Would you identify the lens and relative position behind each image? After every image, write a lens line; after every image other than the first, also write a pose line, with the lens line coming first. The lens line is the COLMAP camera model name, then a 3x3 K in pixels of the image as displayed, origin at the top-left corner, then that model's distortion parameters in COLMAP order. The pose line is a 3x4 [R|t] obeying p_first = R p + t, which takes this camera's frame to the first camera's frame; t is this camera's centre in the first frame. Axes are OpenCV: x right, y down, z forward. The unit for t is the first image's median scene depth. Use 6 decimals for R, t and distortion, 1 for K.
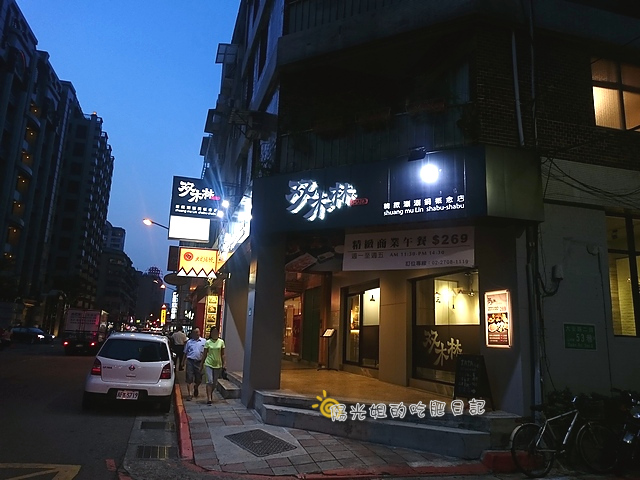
lens RADIAL K [[482.1, 0, 320.0], [0, 482.1, 240.0], [0, 0, 1]] dist [0.001648, -0.000390]
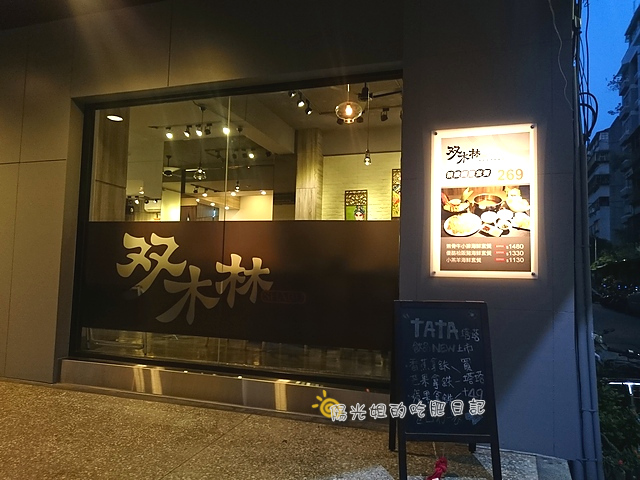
lens RADIAL K [[482.1, 0, 320.0], [0, 482.1, 240.0], [0, 0, 1]] dist [0.001648, -0.000390]
pose [[0.590856, 0.031375, 0.806167, -0.000097], [-0.162735, 0.983339, 0.081002, 0.178427], [-0.790194, -0.179052, 0.586117, 0.857653]]
